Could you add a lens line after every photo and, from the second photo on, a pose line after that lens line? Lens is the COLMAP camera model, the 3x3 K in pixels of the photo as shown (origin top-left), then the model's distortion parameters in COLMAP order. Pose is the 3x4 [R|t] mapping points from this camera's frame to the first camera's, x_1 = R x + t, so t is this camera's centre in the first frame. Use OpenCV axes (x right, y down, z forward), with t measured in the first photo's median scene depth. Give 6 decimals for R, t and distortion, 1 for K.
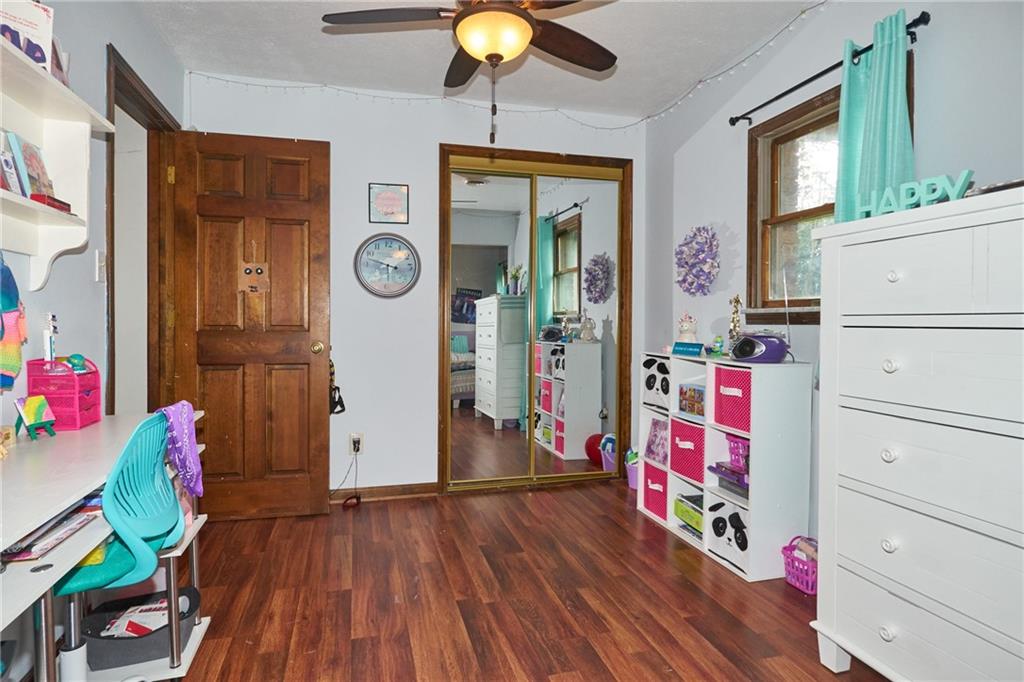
lens RADIAL K [[549.7, 0, 502.1], [0, 549.7, 326.6], [0, 0, 1]] dist [0.001499, -0.000231]
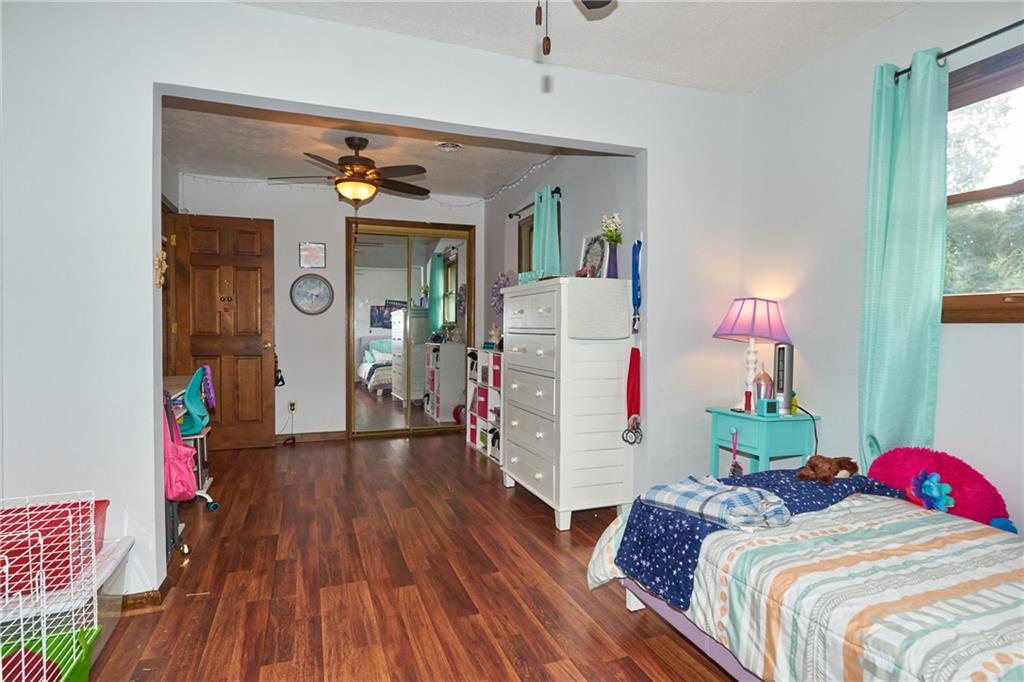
lens RADIAL K [[549.7, 0, 509.8], [0, 549.7, 342.9], [0, 0, 1]] dist [0.001499, -0.000231]
pose [[0.995721, -0.001645, 0.092397, 0.238455], [-0.000206, 0.999800, 0.020020, -0.002795], [-0.092412, -0.019953, 0.995521, -0.711570]]
